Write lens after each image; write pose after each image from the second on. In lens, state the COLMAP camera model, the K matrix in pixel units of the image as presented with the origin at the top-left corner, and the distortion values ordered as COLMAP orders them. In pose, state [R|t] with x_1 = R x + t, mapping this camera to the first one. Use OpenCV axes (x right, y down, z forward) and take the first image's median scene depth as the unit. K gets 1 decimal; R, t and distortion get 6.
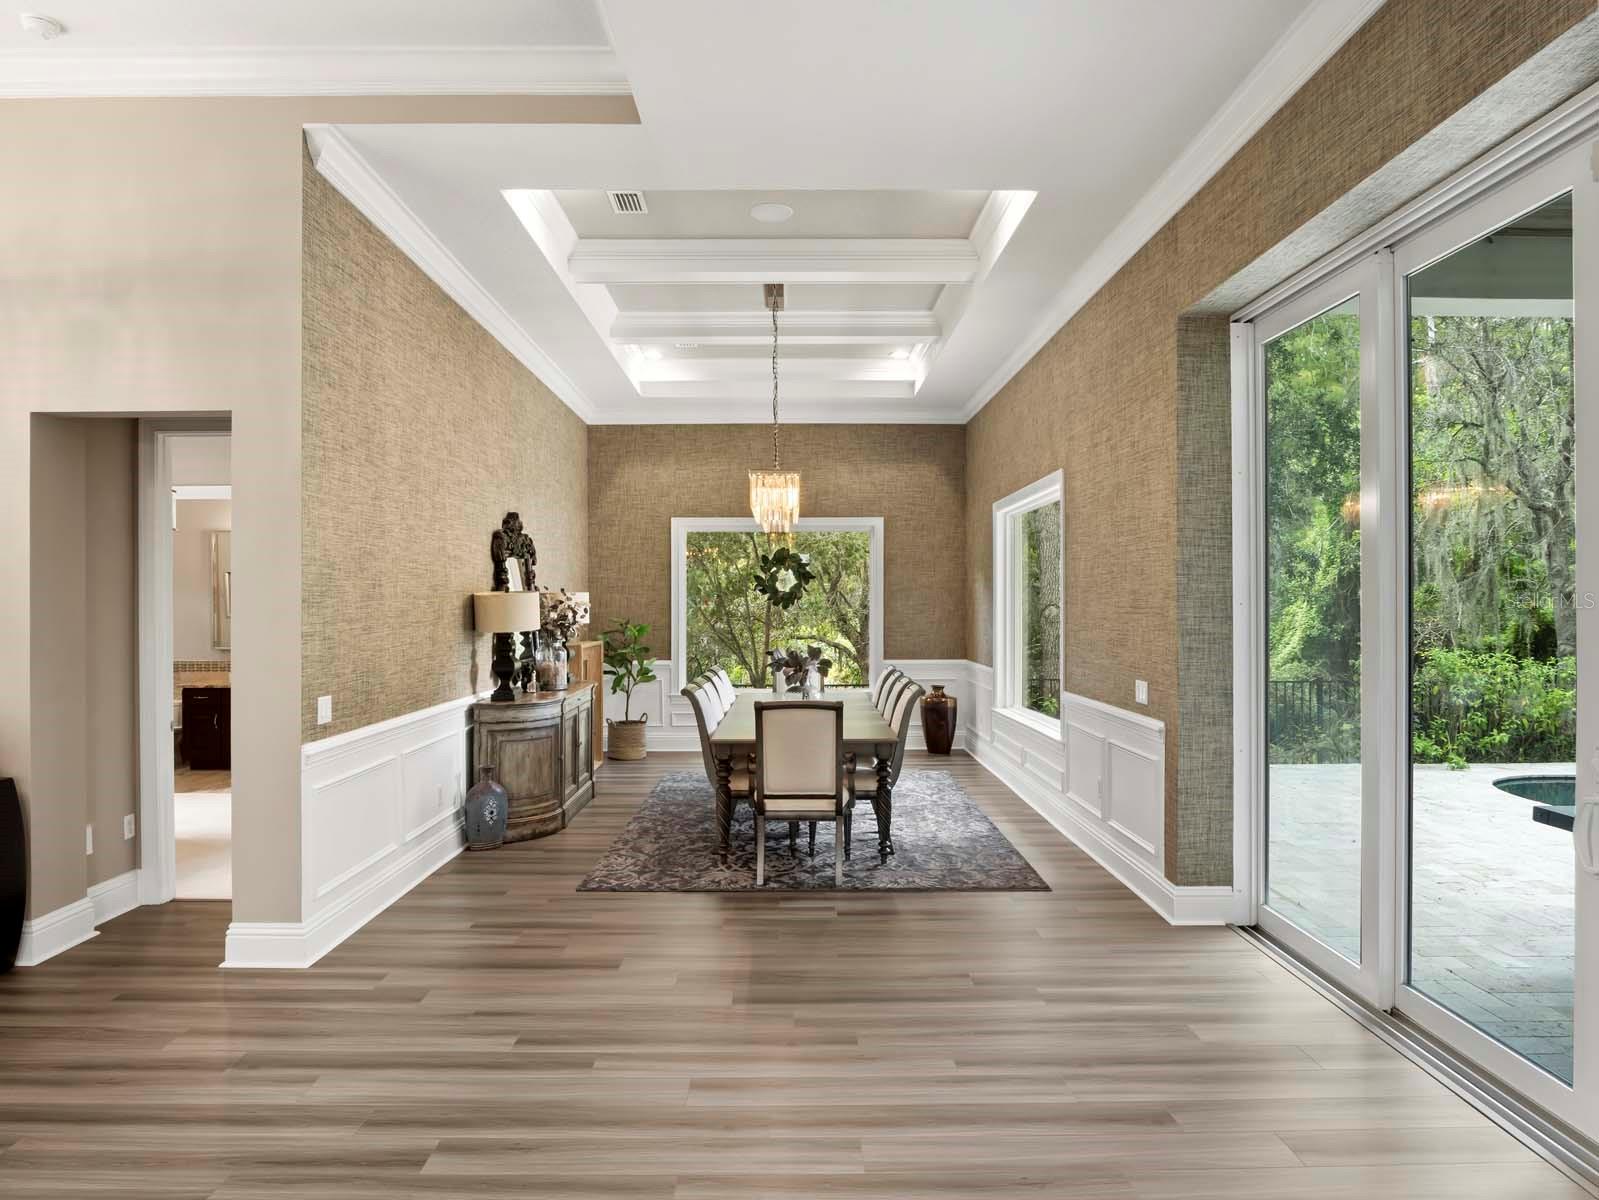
lens RADIAL K [[968.9, 0, 795.7], [0, 968.9, 603.3], [0, 0, 1]] dist [-0.035464, 0.014443]
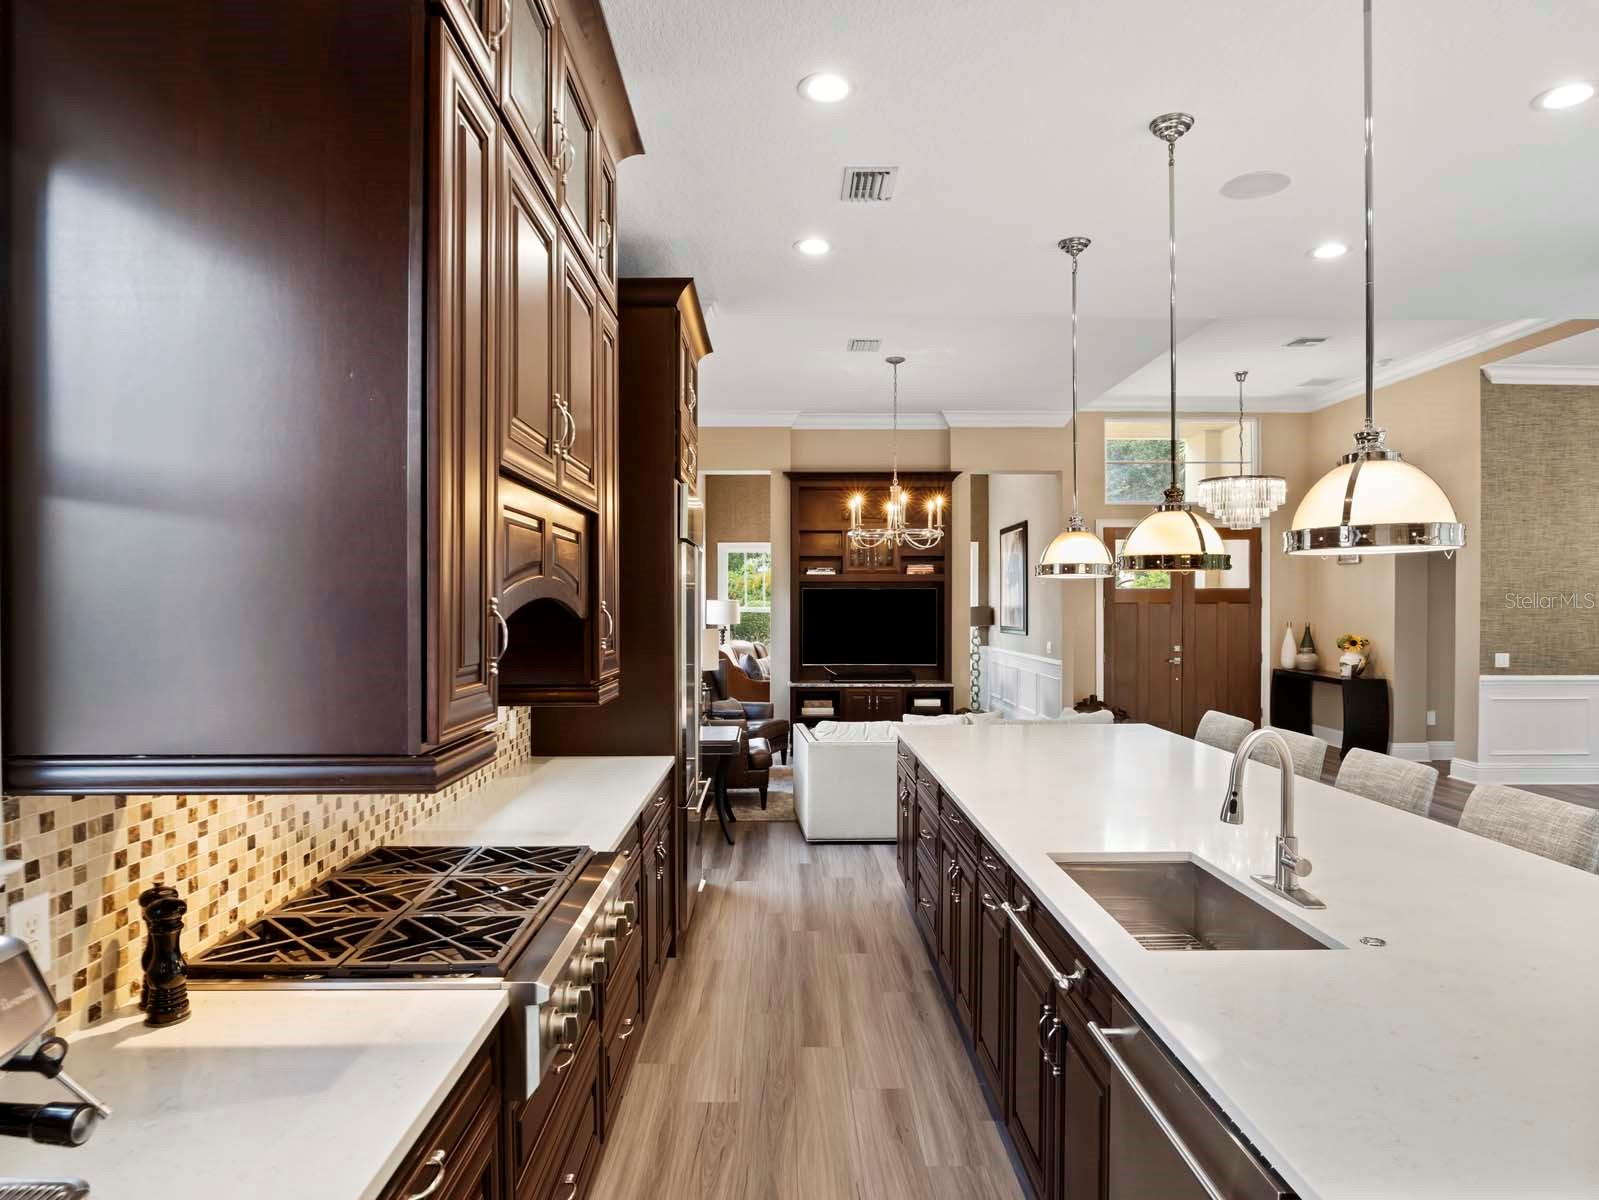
lens RADIAL K [[968.9, 0, 795.7], [0, 968.9, 603.3], [0, 0, 1]] dist [-0.035464, 0.014443]
pose [[0.003709, 0.003331, -0.999988, 0.913457], [-0.001923, 0.999993, 0.003324, -0.004840], [0.999991, 0.001911, 0.003716, -0.275716]]
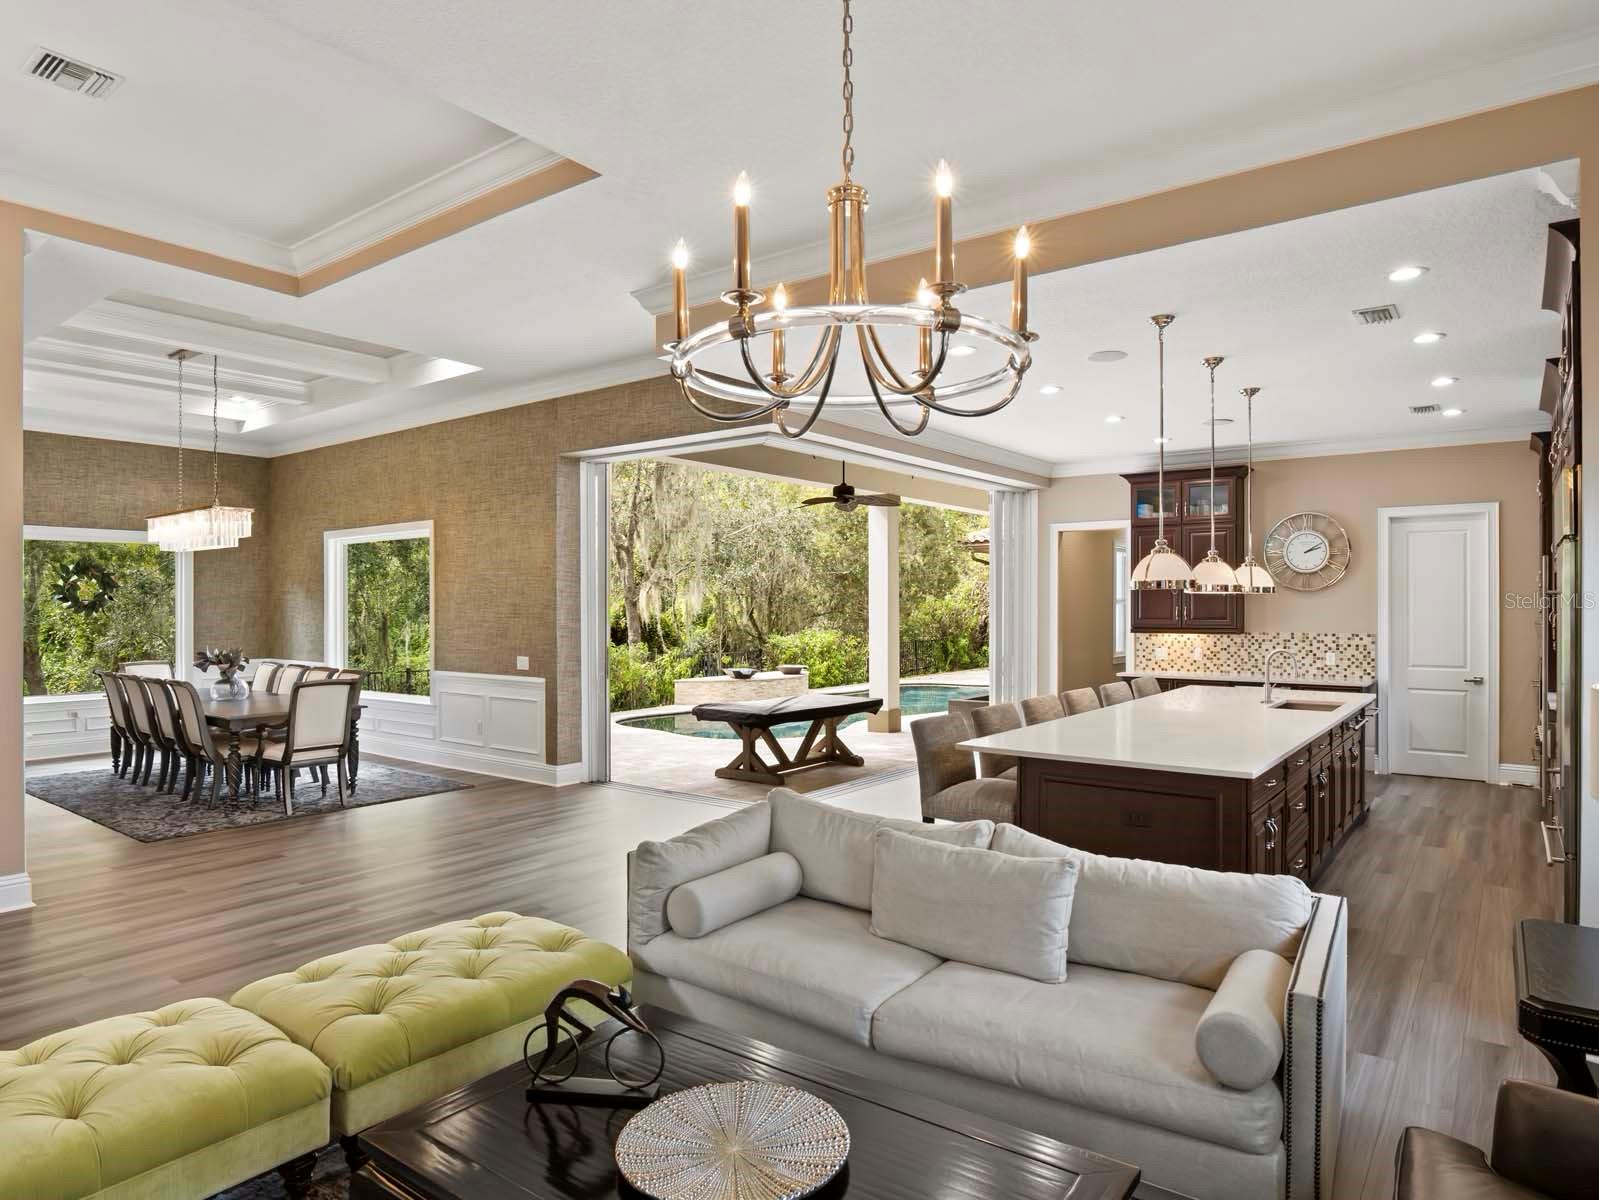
lens RADIAL K [[958.6, 0, 794.3], [0, 958.6, 610.6], [0, 0, 1]] dist [-0.030334, 0.000935]
pose [[0.611403, -0.002717, 0.791315, -0.531183], [0.000247, 0.999995, 0.003243, -0.005496], [-0.791320, -0.001787, 0.611400, -0.325891]]
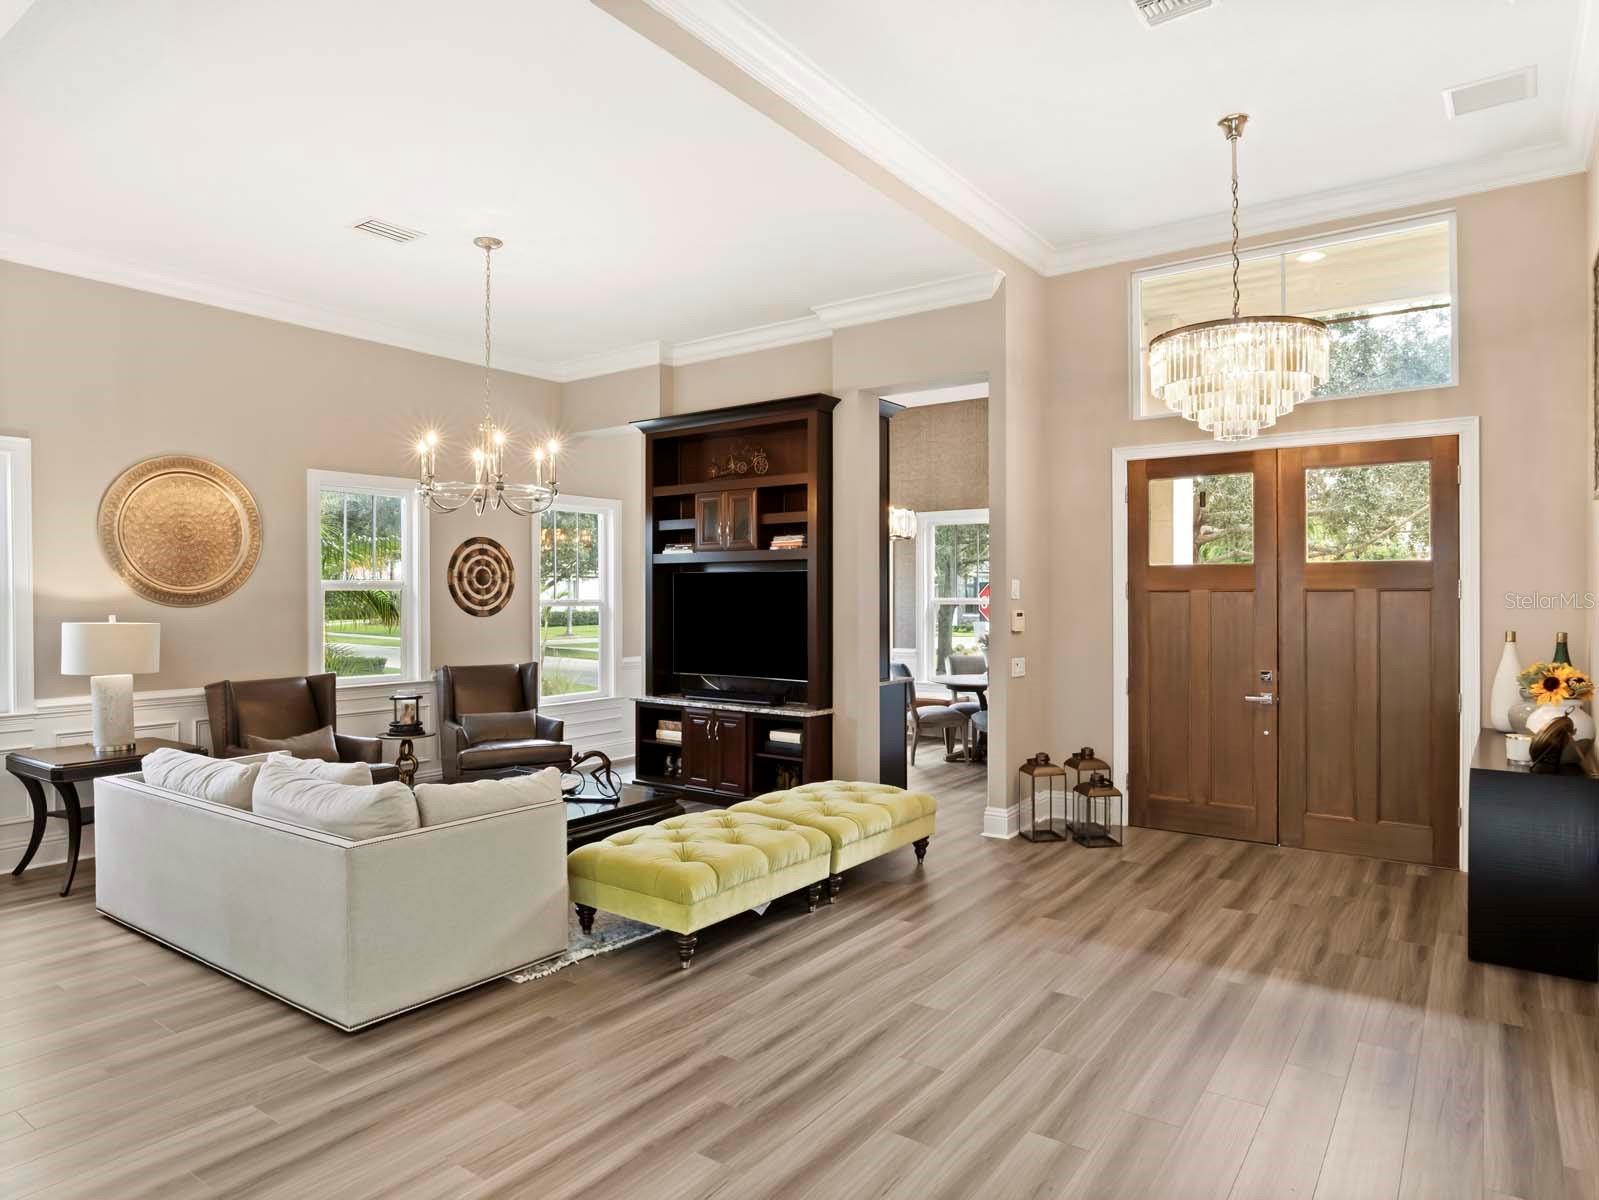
lens RADIAL K [[968.9, 0, 795.7], [0, 968.9, 603.3], [0, 0, 1]] dist [-0.035464, 0.014443]
pose [[-0.591978, 0.010650, -0.805884, 0.237683], [0.000406, 0.999916, 0.012916, -0.001605], [0.805954, 0.007319, -0.591933, 0.549738]]
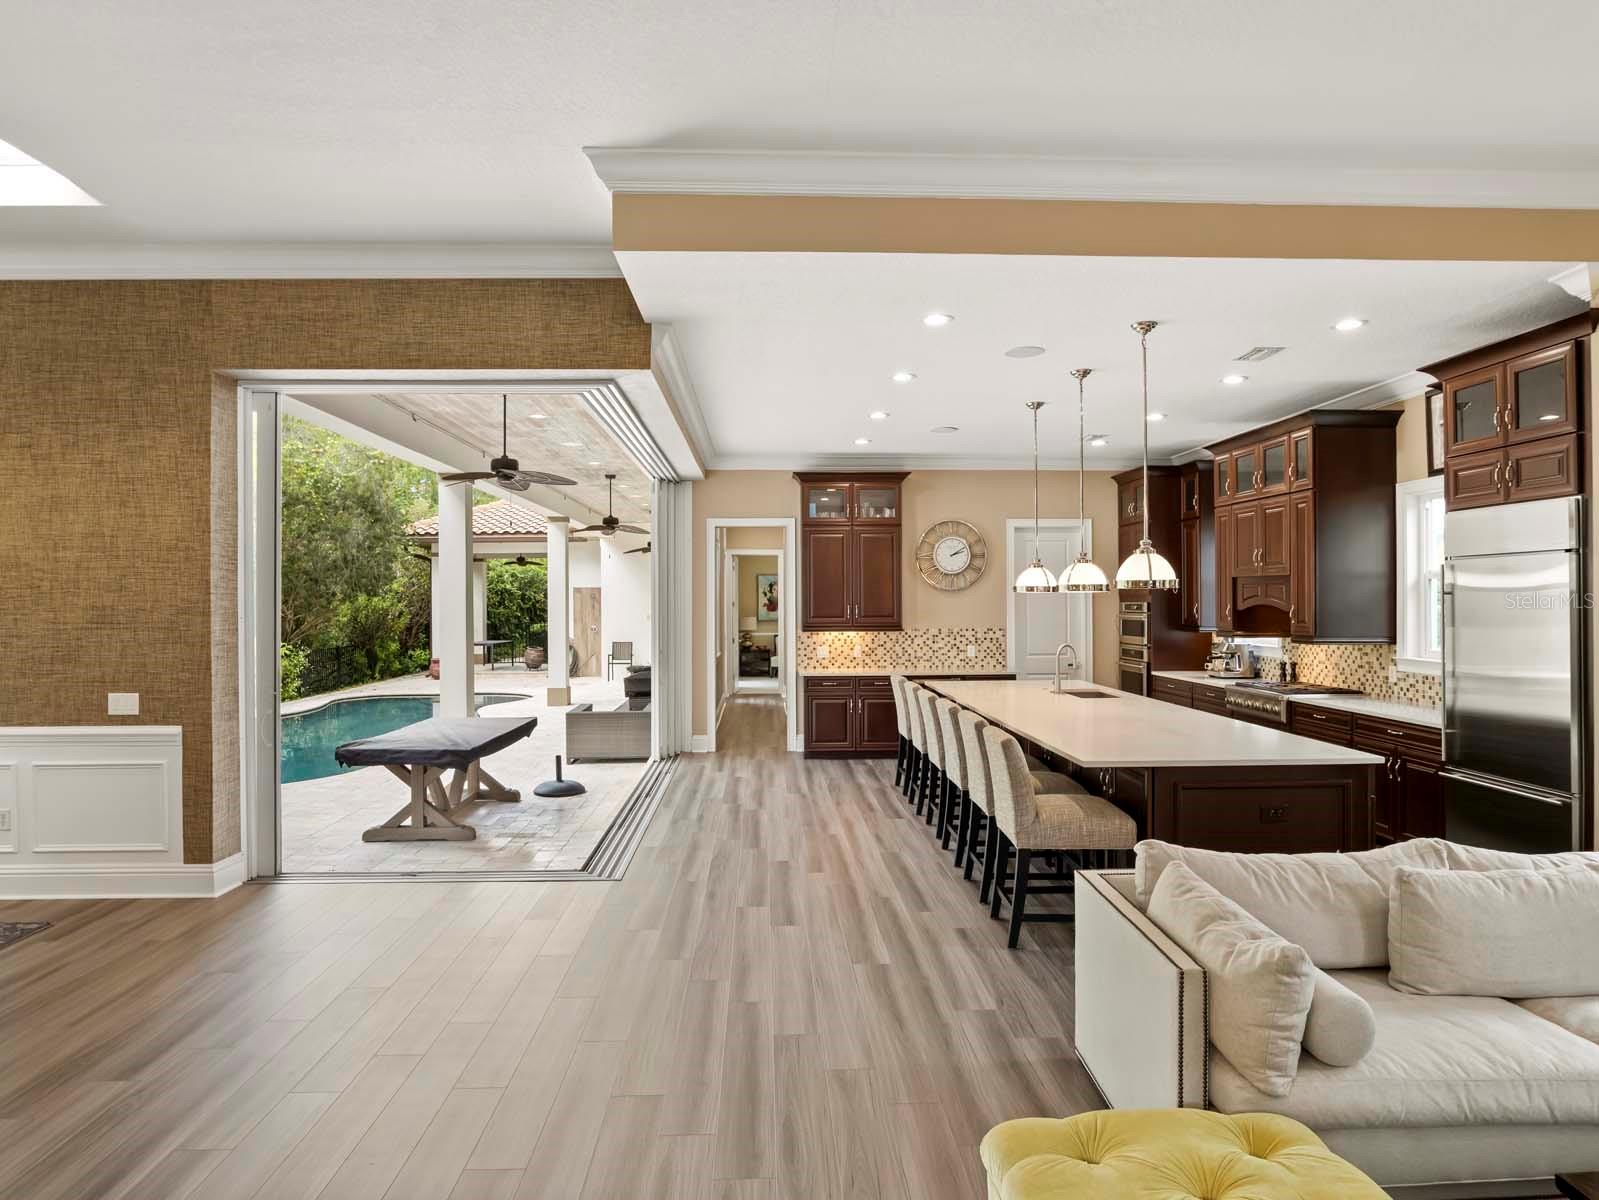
lens RADIAL K [[968.9, 0, 795.7], [0, 968.9, 603.3], [0, 0, 1]] dist [-0.035464, 0.014443]
pose [[-0.026496, 0.000840, 0.999649, -0.531867], [0.005955, 0.999982, -0.000683, -0.009217], [-0.999631, 0.005935, -0.026500, 0.228202]]
